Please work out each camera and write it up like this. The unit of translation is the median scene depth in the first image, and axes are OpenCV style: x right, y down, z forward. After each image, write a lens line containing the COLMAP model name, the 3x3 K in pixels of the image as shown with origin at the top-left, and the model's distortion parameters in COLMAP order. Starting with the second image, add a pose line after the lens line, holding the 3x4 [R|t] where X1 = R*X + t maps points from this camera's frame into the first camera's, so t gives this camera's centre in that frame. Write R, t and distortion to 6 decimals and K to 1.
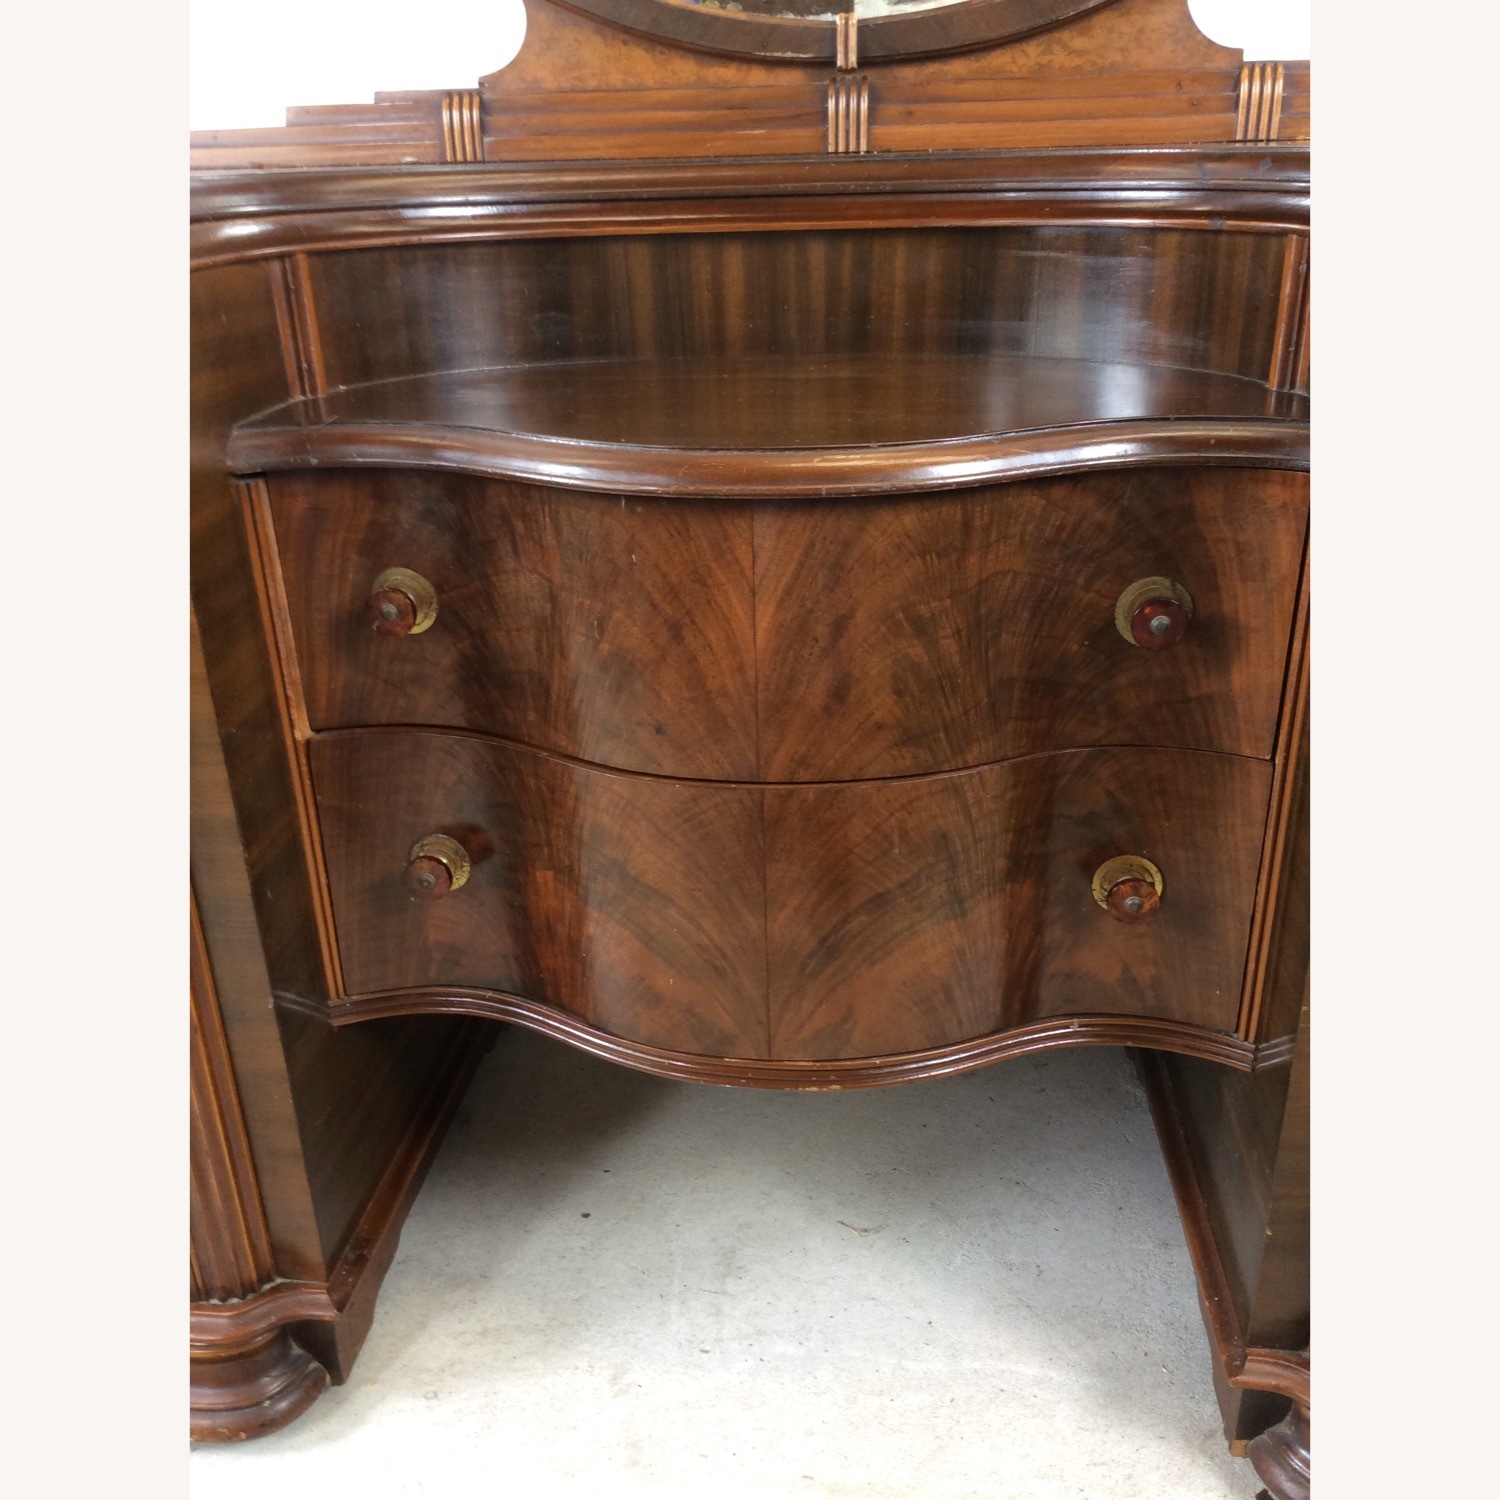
lens RADIAL K [[1377.2, 0, 742.4], [0, 1377.2, 748.3], [0, 0, 1]] dist [0.121836, -0.234200]
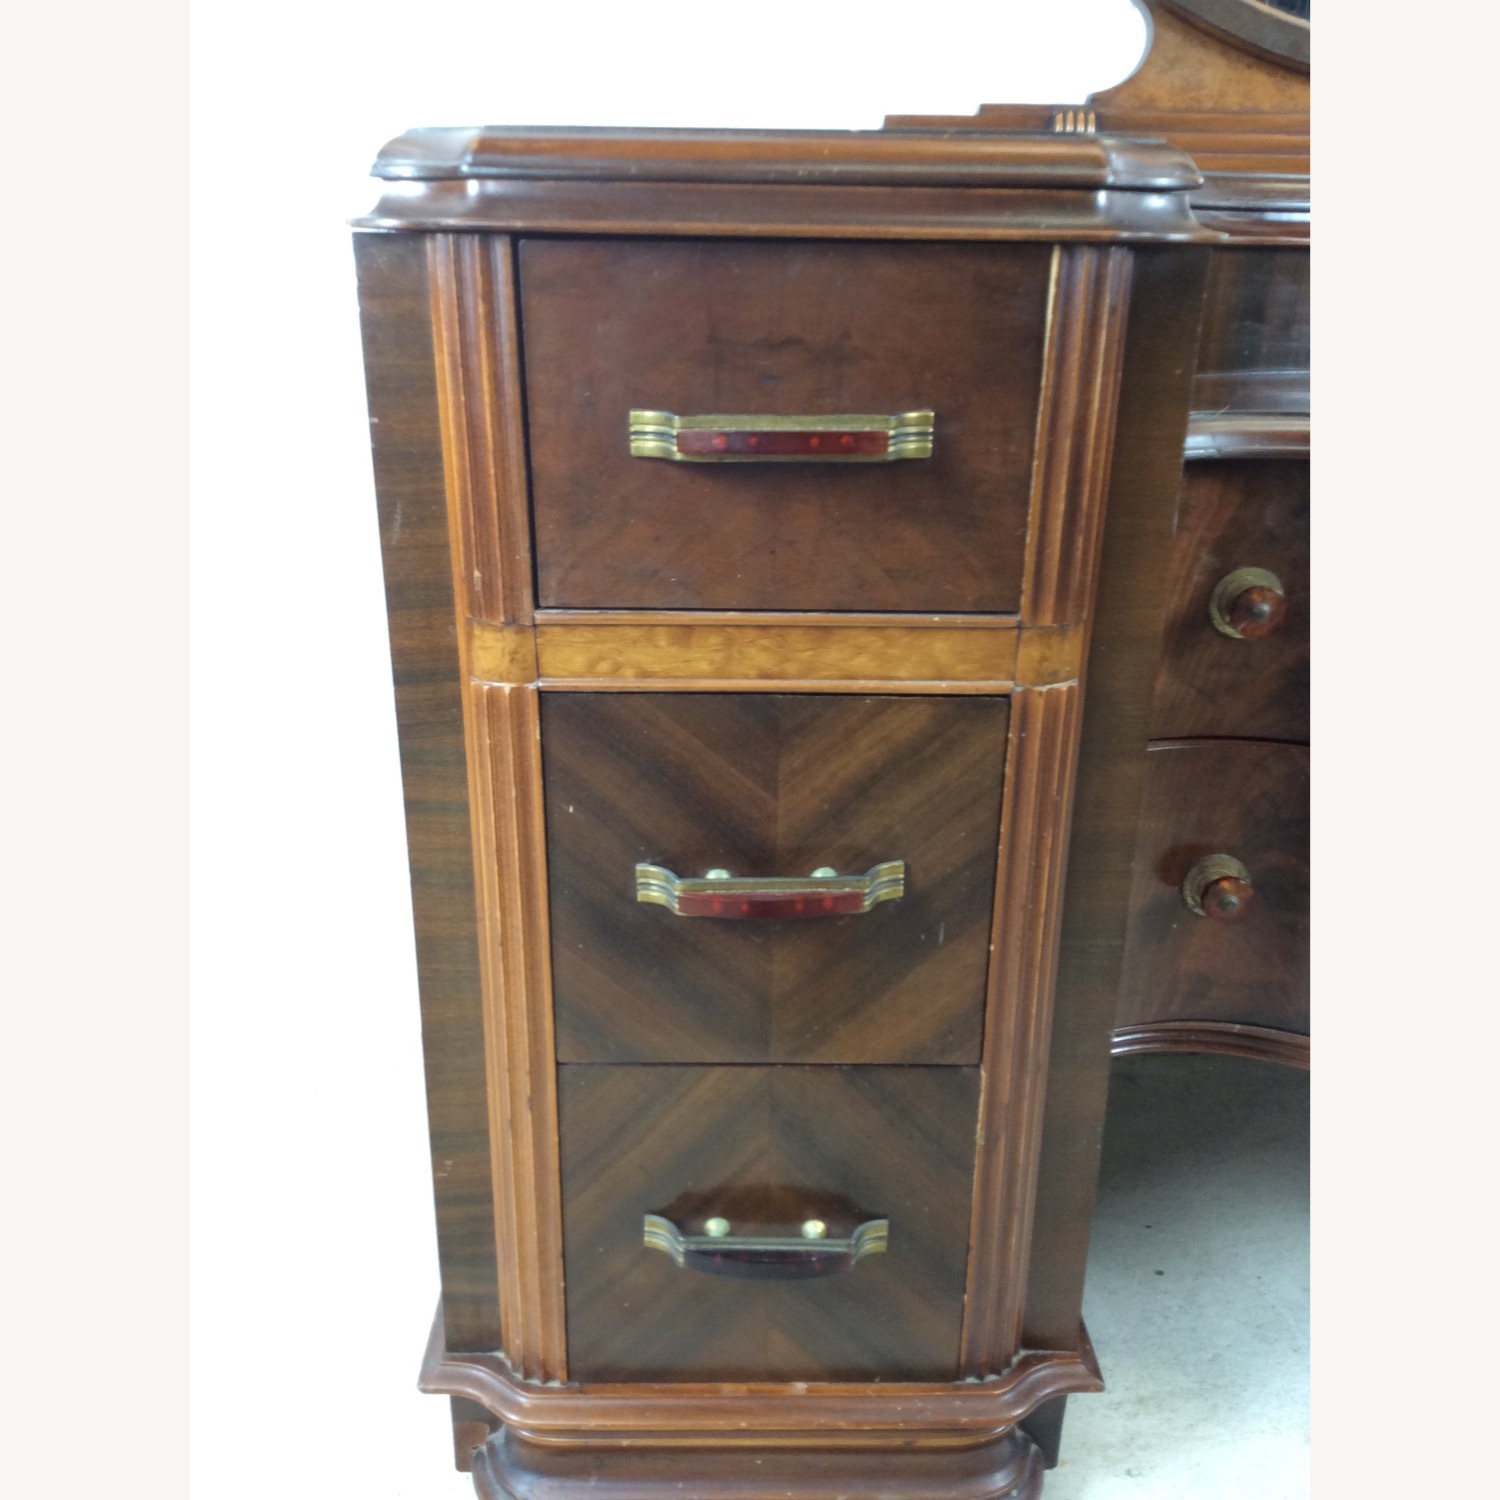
lens RADIAL K [[1355.2, 0, 741.8], [0, 1355.2, 748.7], [0, 0, 1]] dist [0.124447, -0.203743]
pose [[0.990765, -0.009437, 0.135261, -0.604121], [0.017531, 0.998117, -0.058775, 0.035617], [-0.134452, 0.060604, 0.989065, 0.106578]]
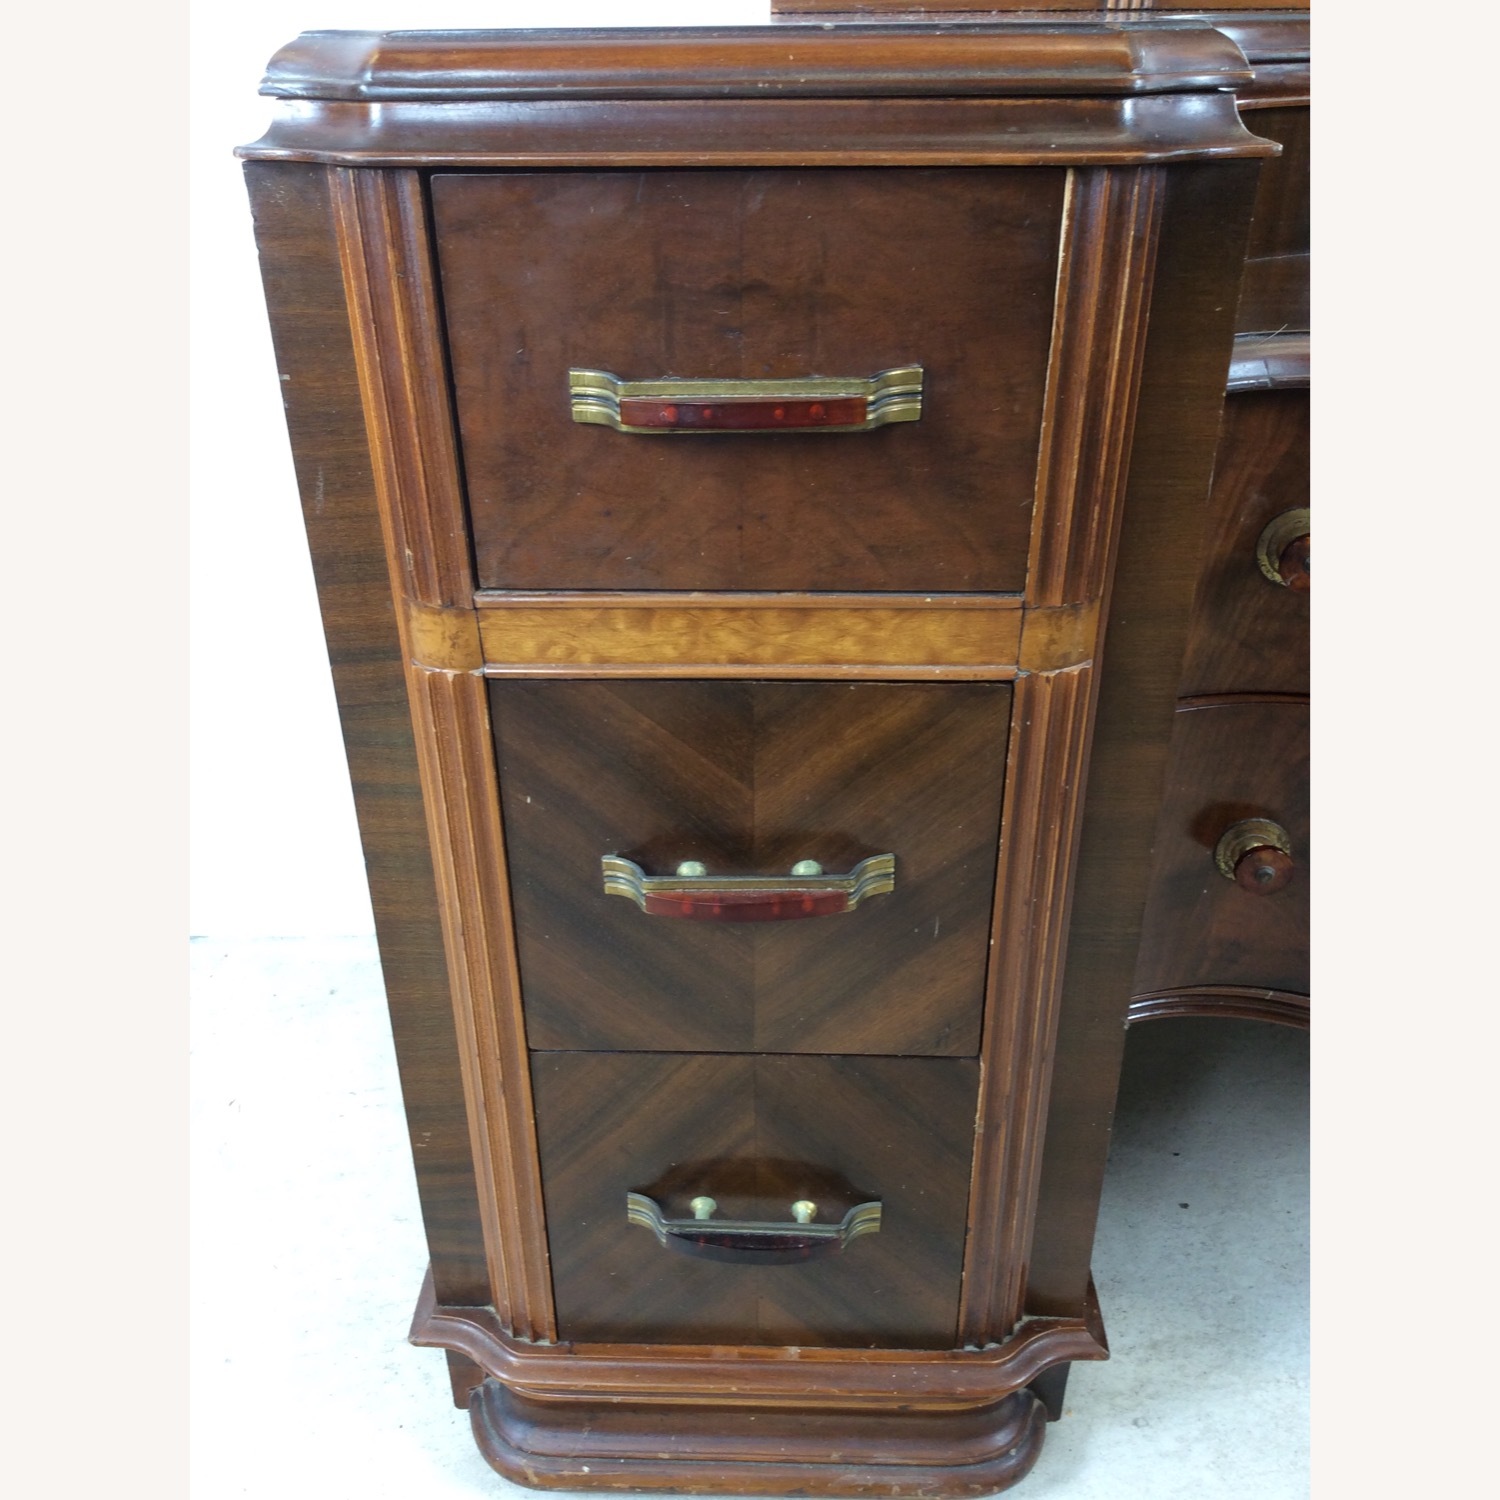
lens RADIAL K [[1377.2, 0, 742.4], [0, 1377.2, 748.3], [0, 0, 1]] dist [0.121836, -0.234200]
pose [[0.996407, -0.024342, 0.081120, -0.548574], [0.017645, 0.996454, 0.082273, -0.052142], [-0.082835, -0.080546, 0.993303, 0.159101]]
